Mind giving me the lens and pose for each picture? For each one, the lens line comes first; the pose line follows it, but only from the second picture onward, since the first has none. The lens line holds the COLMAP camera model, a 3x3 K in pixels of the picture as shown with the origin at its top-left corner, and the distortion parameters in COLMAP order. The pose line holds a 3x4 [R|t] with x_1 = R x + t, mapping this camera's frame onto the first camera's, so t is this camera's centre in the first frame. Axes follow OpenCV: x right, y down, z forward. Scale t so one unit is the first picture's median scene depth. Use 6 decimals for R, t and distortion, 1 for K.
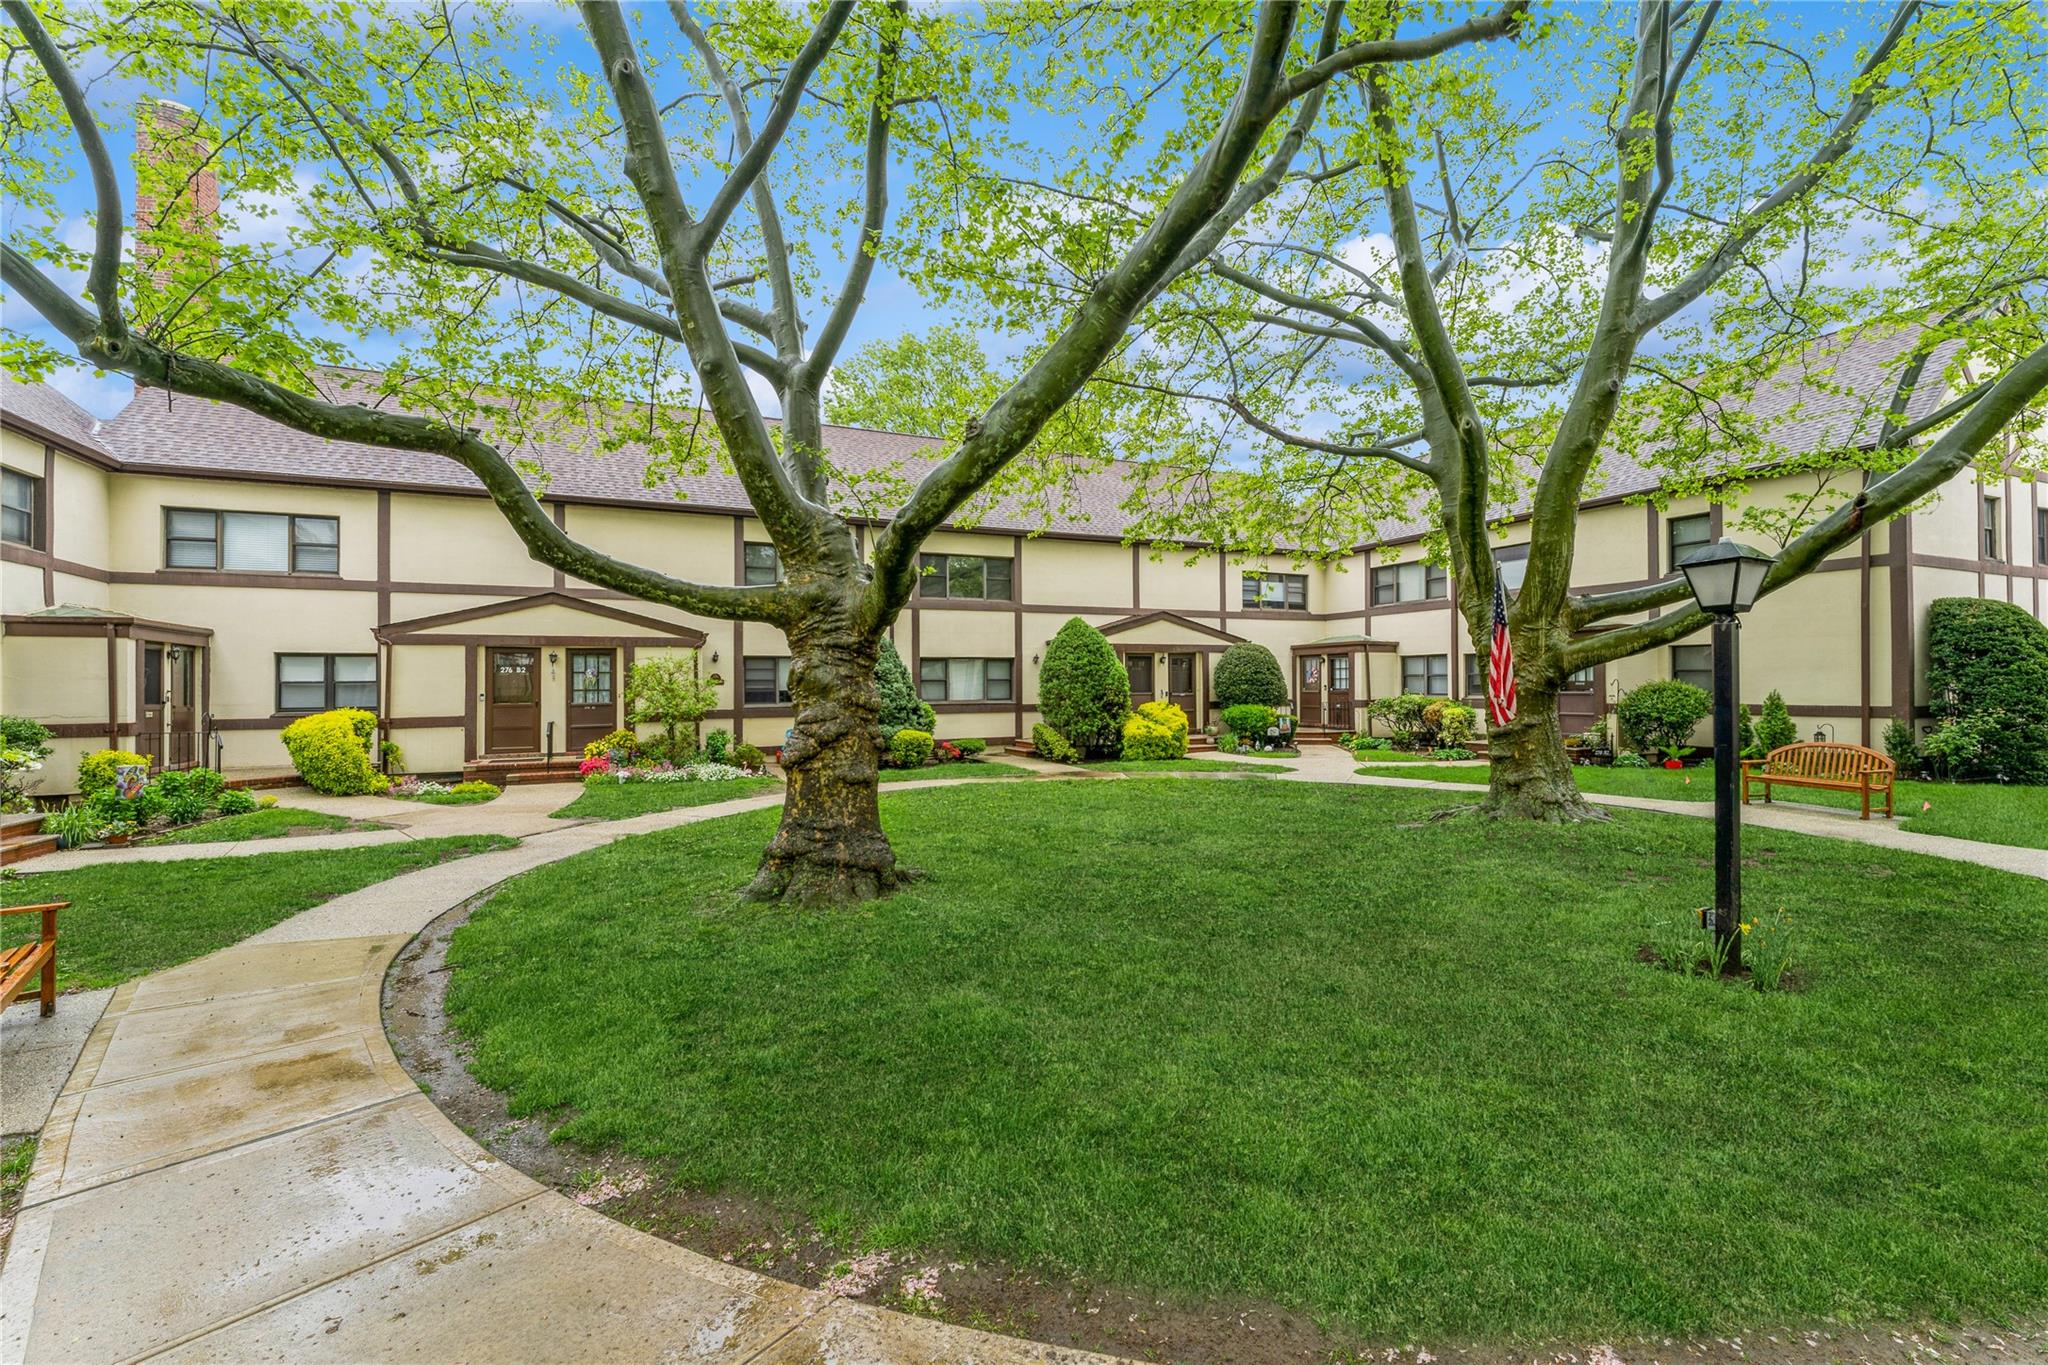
lens RADIAL K [[833.6, 0, 1031.0], [0, 833.6, 676.8], [0, 0, 1]] dist [0.007898, -0.000112]
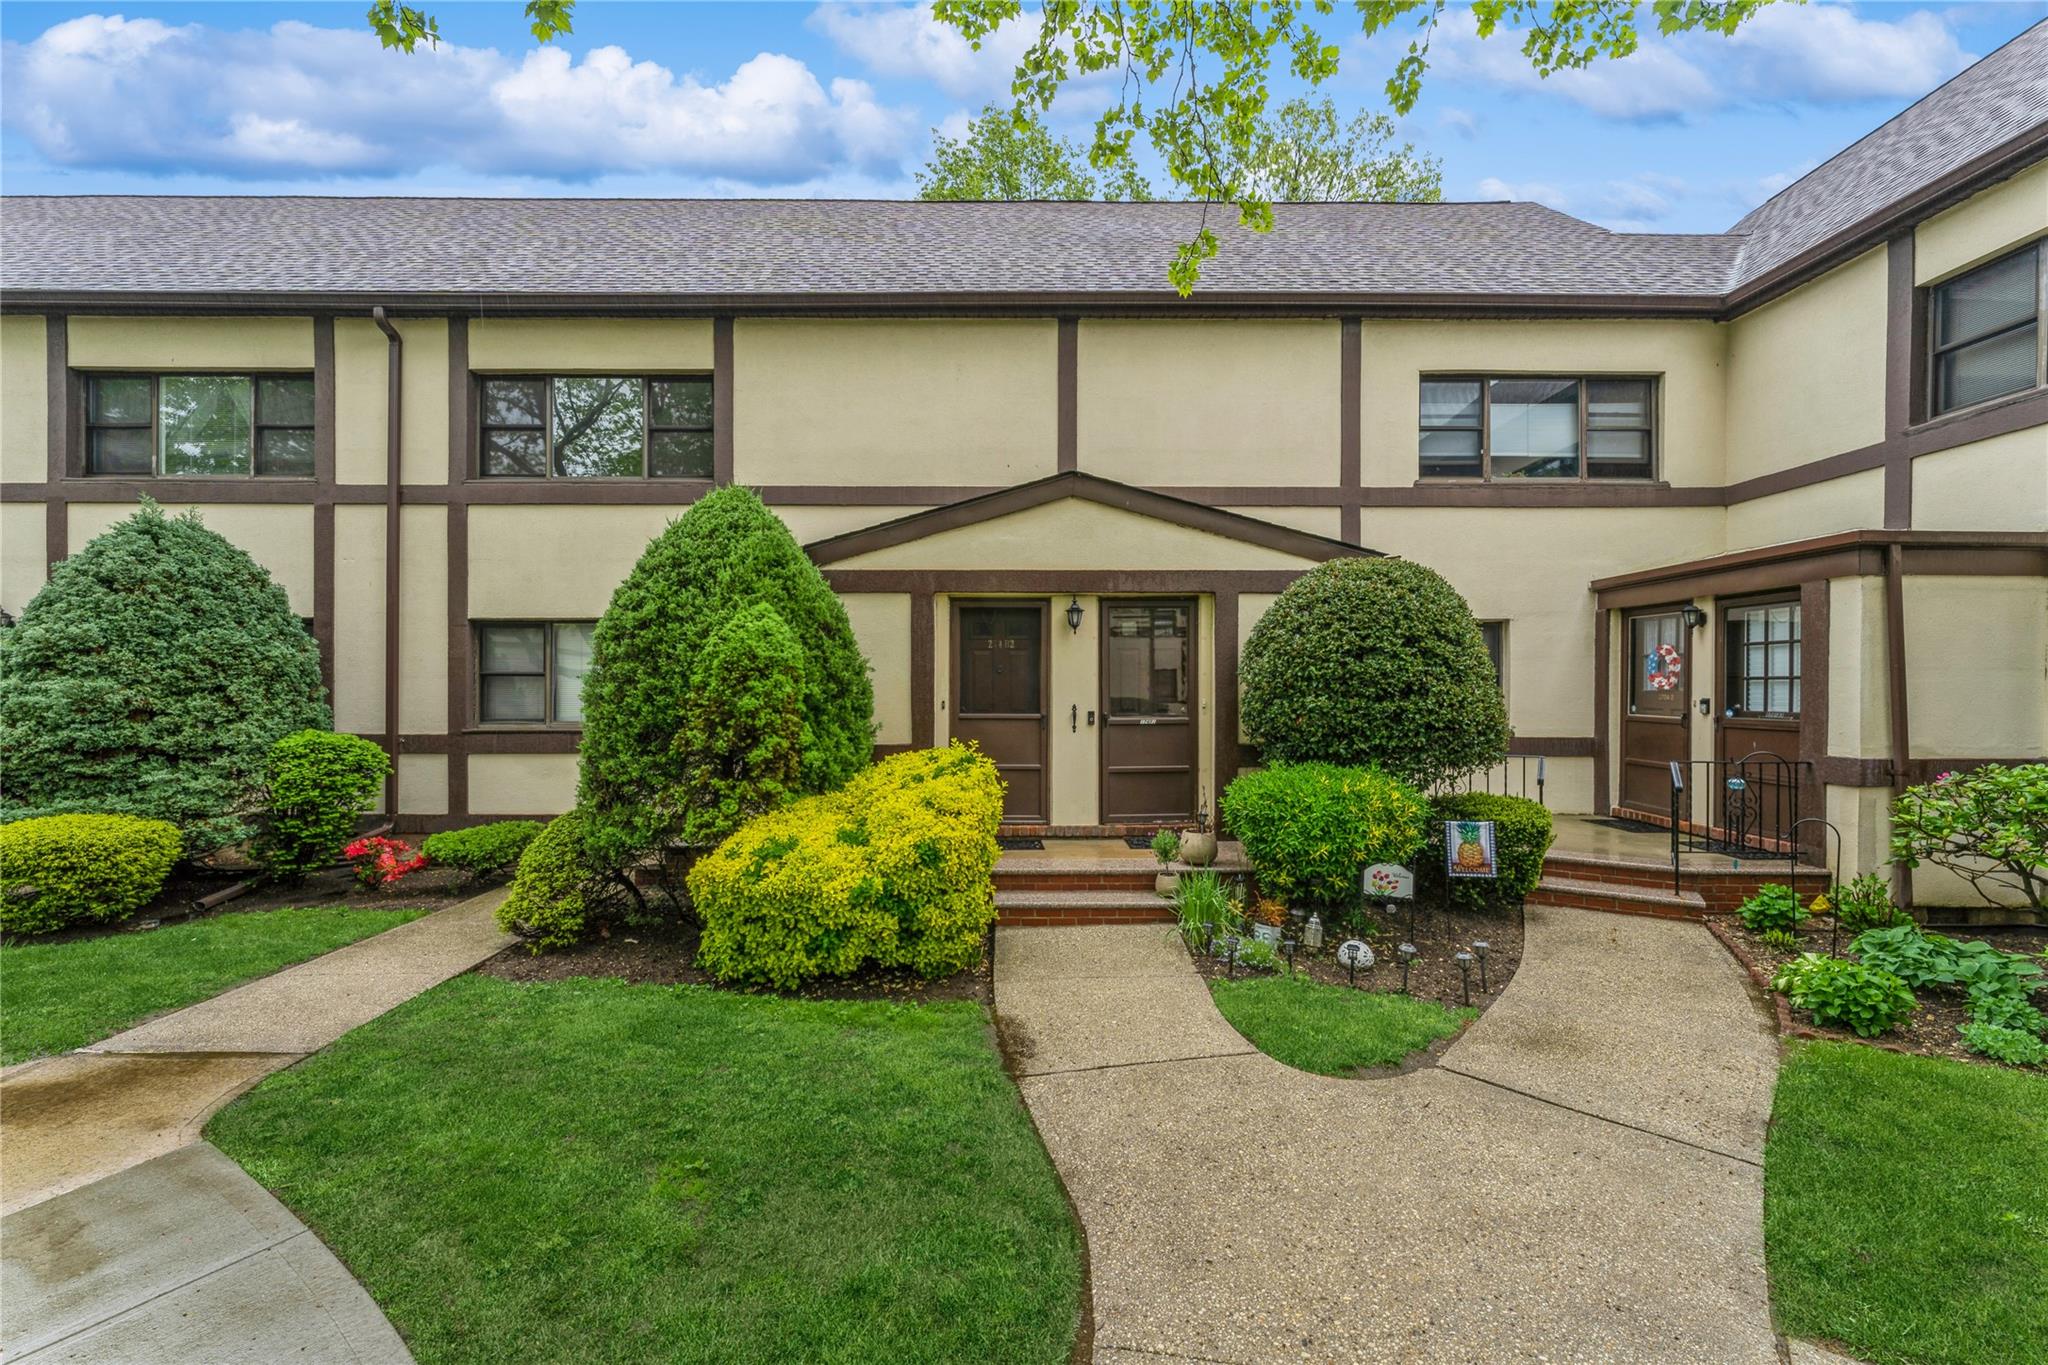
lens RADIAL K [[826.2, 0, 1009.4], [0, 826.2, 687.7], [0, 0, 1]] dist [0.003483, 0.000214]
pose [[0.910135, 0.012028, -0.414137, 0.290693], [-0.006793, 0.999877, 0.014113, 0.003986], [0.414256, -0.010032, 0.910105, 0.729528]]
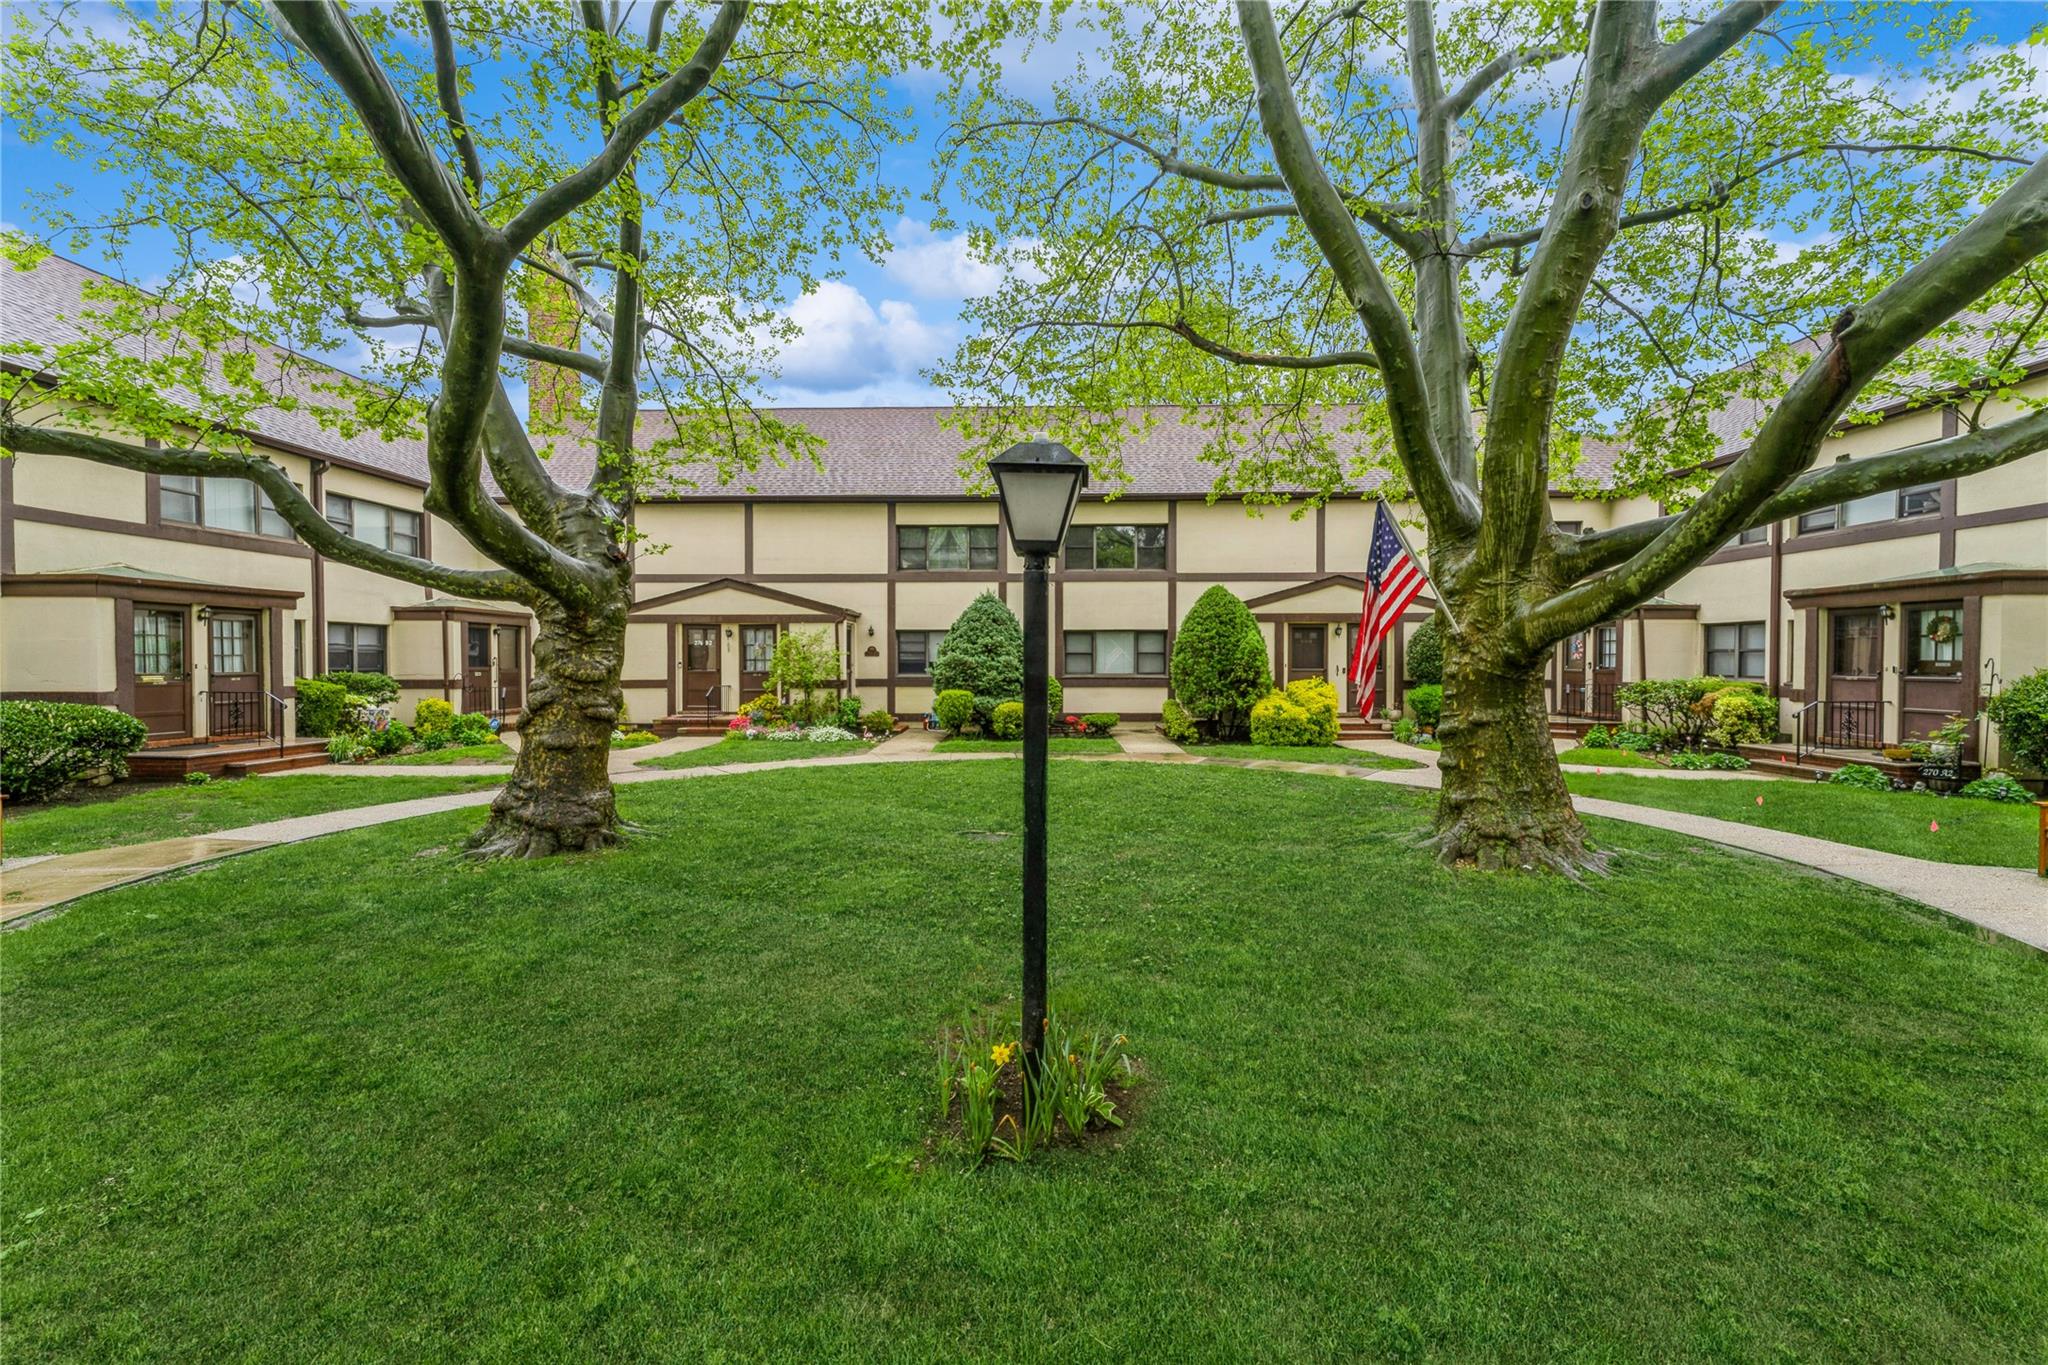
lens RADIAL K [[815.8, 0, 1026.5], [0, 815.8, 666.4], [0, 0, 1]] dist [0.001600, -0.000053]
pose [[0.897675, 0.013042, -0.440466, 0.256580], [-0.003597, 0.999746, 0.022270, -0.001498], [0.440644, -0.018407, 0.897493, 0.103691]]
